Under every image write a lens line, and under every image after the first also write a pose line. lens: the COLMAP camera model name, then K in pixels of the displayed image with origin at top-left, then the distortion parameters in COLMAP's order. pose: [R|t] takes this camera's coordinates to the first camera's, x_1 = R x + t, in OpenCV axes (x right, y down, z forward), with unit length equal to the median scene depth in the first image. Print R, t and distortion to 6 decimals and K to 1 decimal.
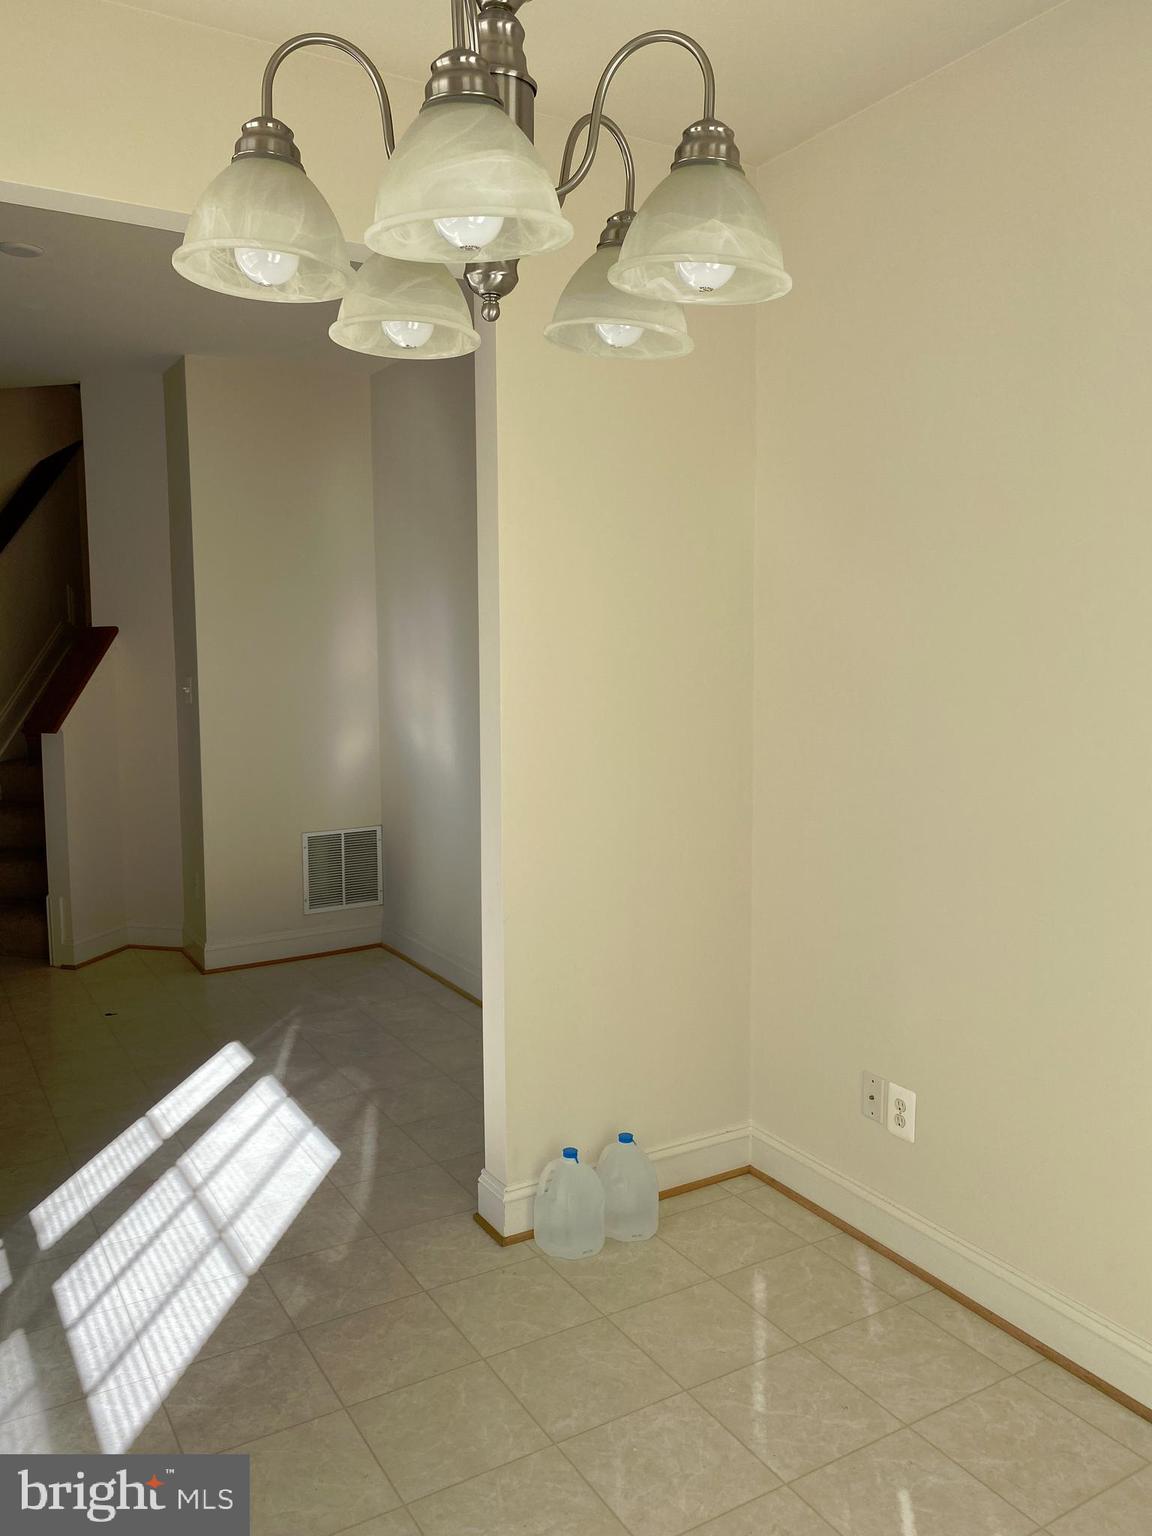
lens RADIAL K [[1167.6, 0, 578.0], [0, 1167.6, 783.8], [0, 0, 1]] dist [0.111540, -0.161820]
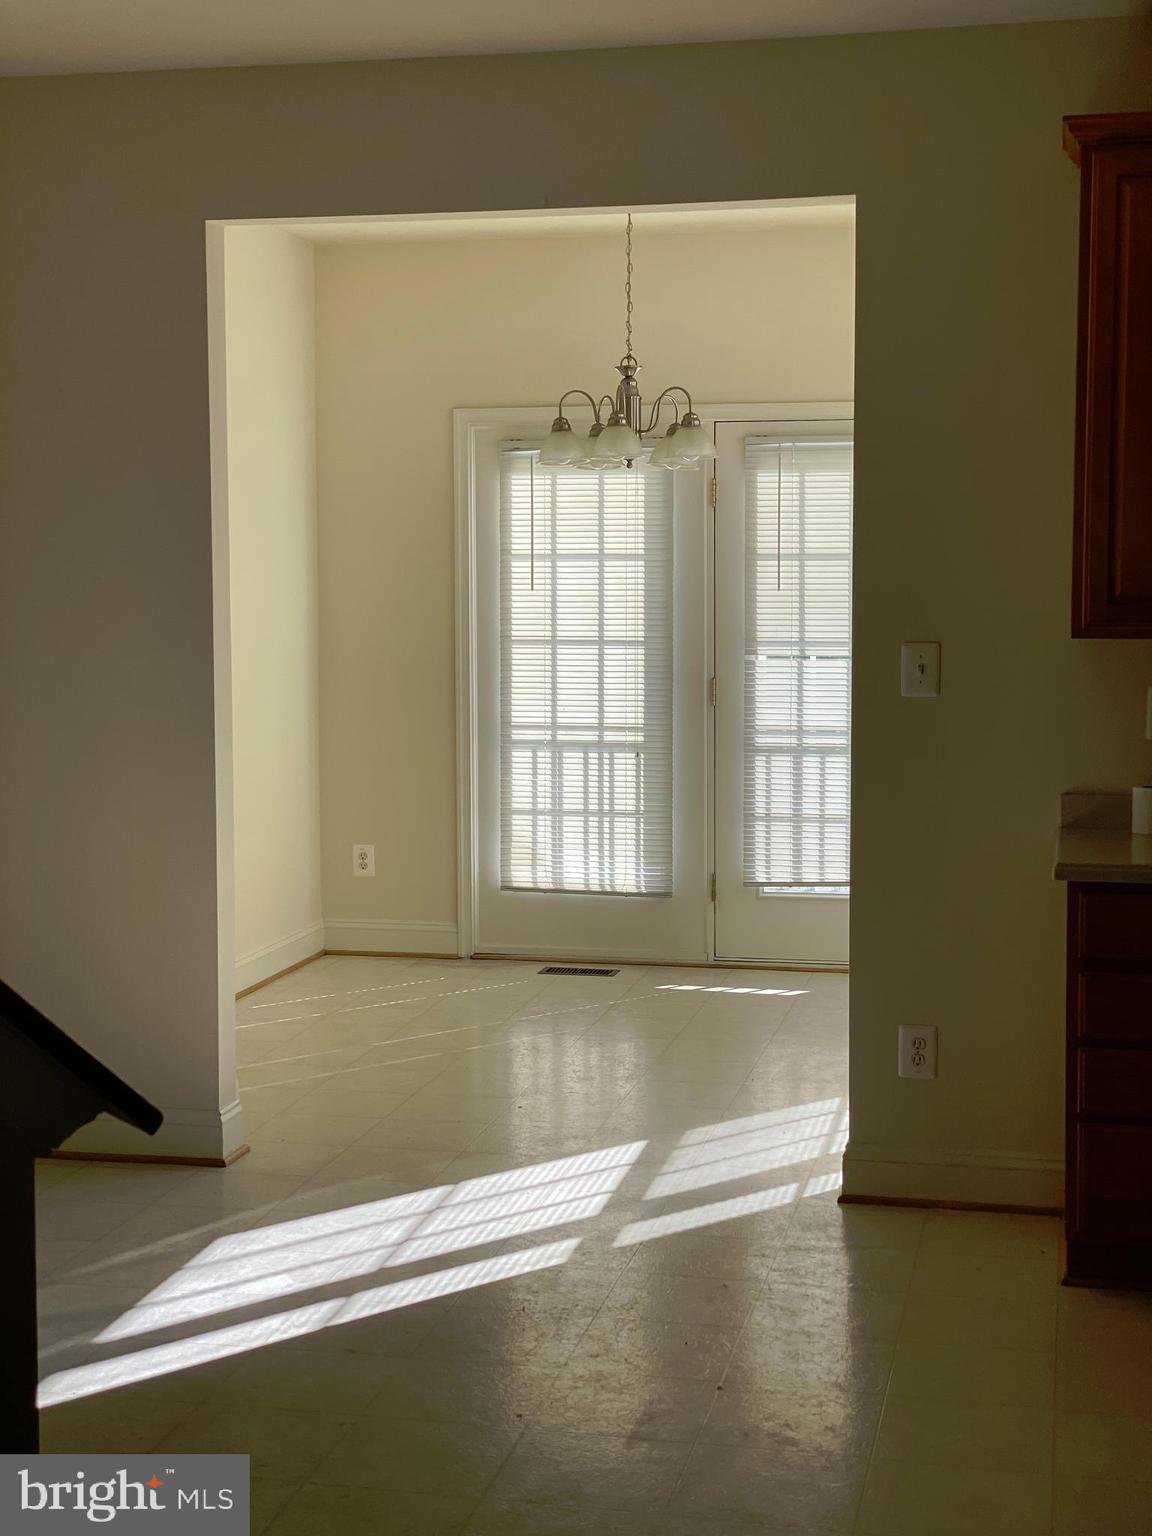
lens RADIAL K [[2277.6, 0, 576.0], [0, 2277.6, 768.0], [0, 0, 1]] dist [0.003892, 0.491745]
pose [[-0.730808, -0.061102, 0.679843, -1.490260], [0.082315, 0.980828, 0.176639, -0.259479], [-0.677602, 0.185051, -0.711767, 2.005288]]
